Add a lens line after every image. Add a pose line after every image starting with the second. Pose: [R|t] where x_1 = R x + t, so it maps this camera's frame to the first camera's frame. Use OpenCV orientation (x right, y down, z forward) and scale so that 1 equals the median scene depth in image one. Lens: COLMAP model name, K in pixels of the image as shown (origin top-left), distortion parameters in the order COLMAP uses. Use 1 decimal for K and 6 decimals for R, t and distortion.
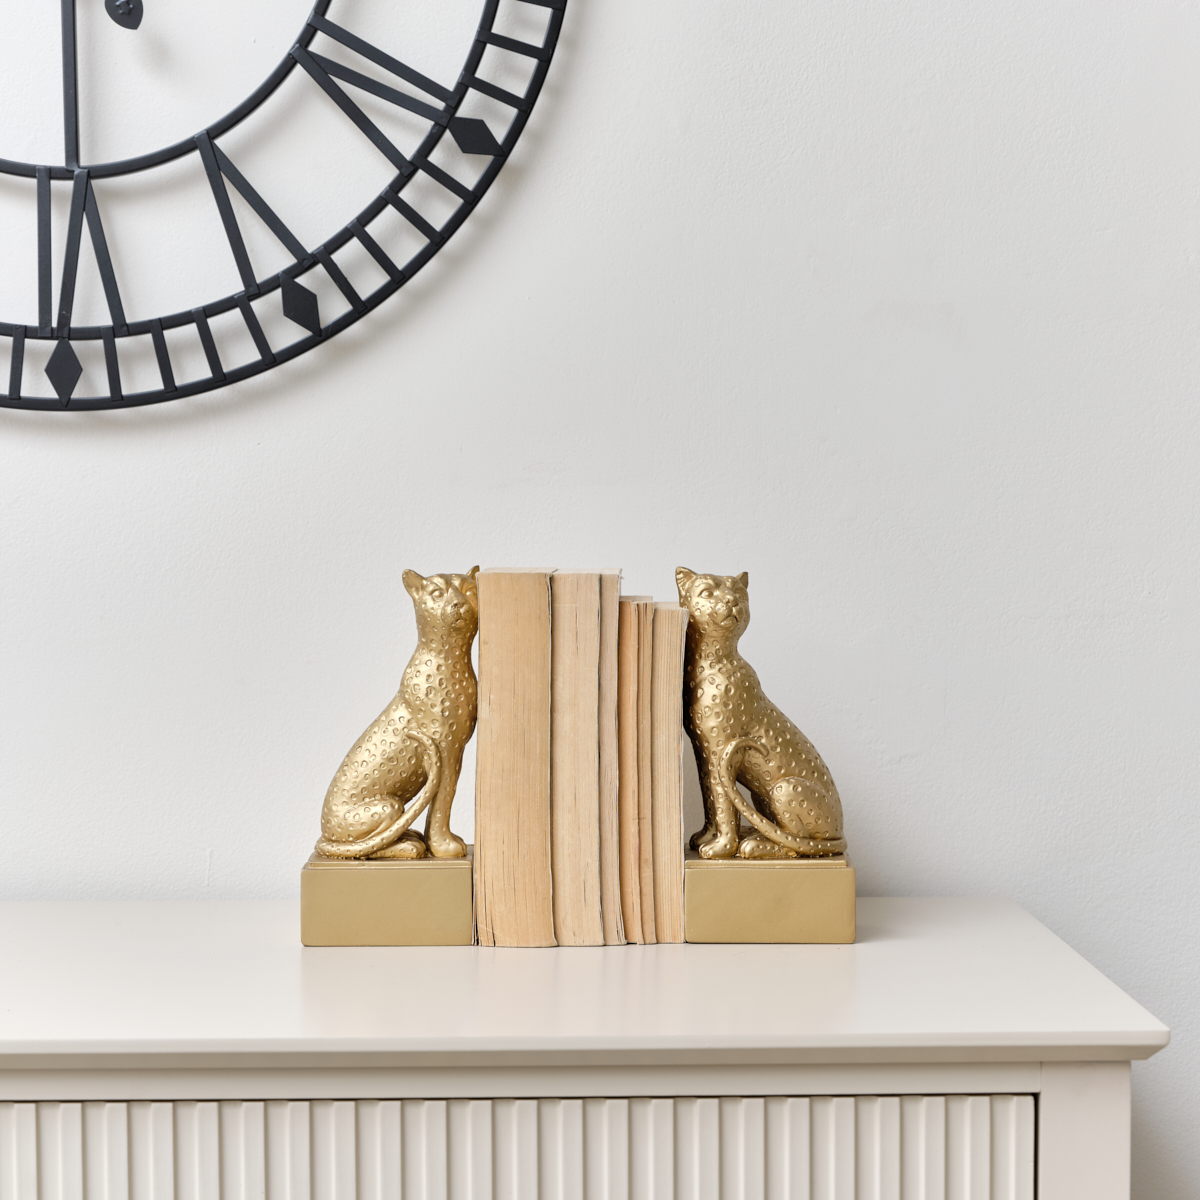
lens RADIAL K [[3287.3, 0, 598.0], [0, 3287.3, 596.7], [0, 0, 1]] dist [0.850471, 0.000000]
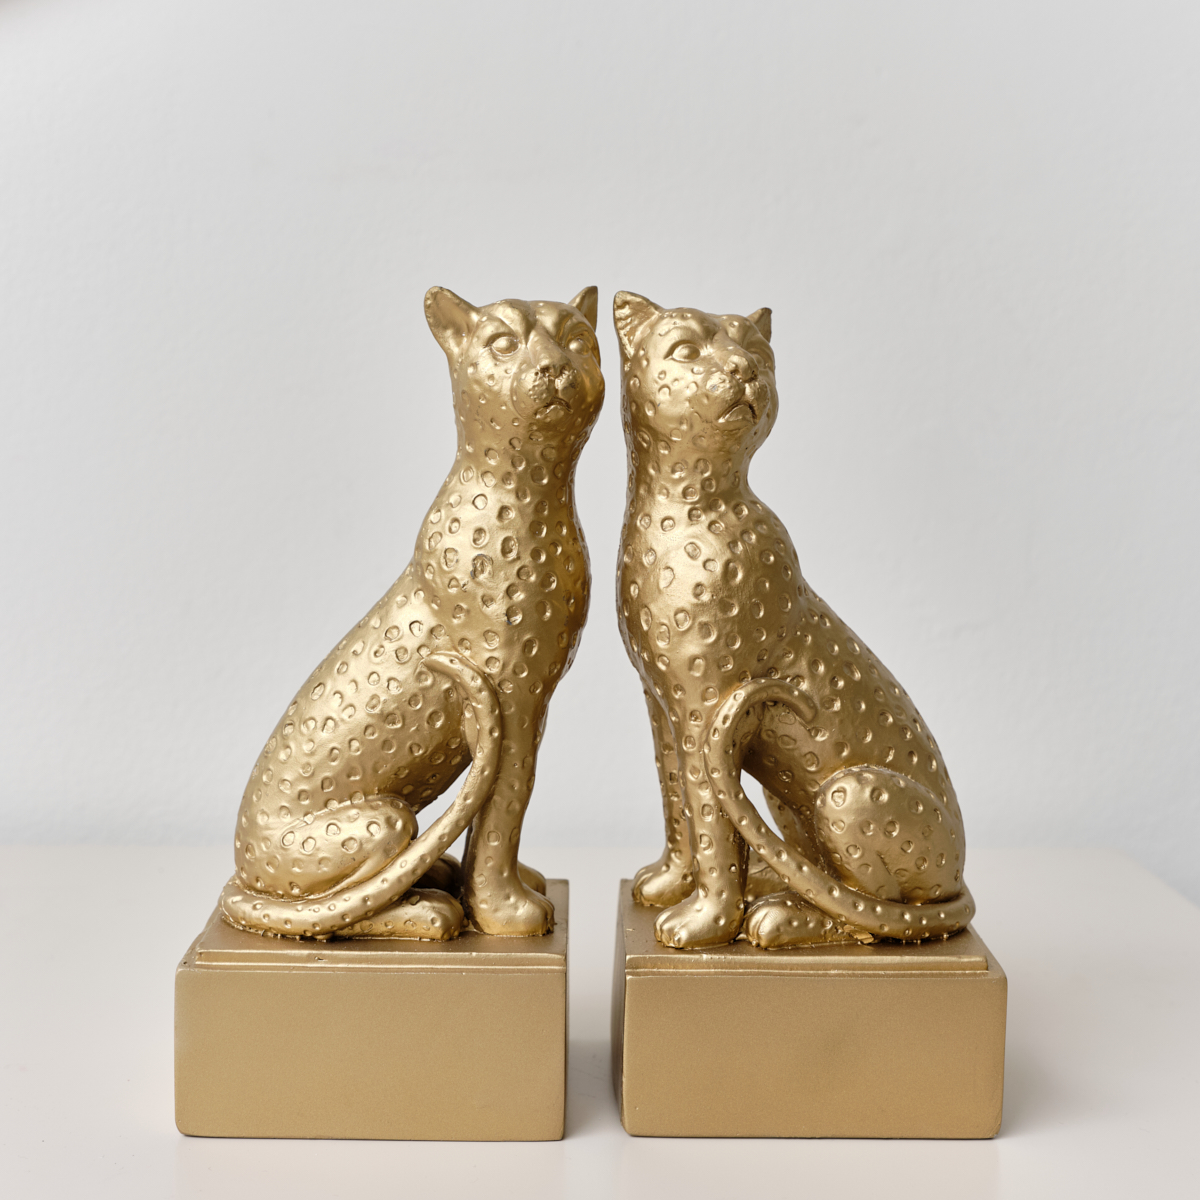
lens RADIAL K [[1915.2, 0, 603.6], [0, 1915.2, 553.8], [0, 0, 1]] dist [0.076655, 0.000000]
pose [[0.999528, 0.030119, 0.006107, -0.036316], [-0.030435, 0.997688, 0.060764, 0.011053], [-0.004263, -0.060921, 0.998133, 0.746716]]
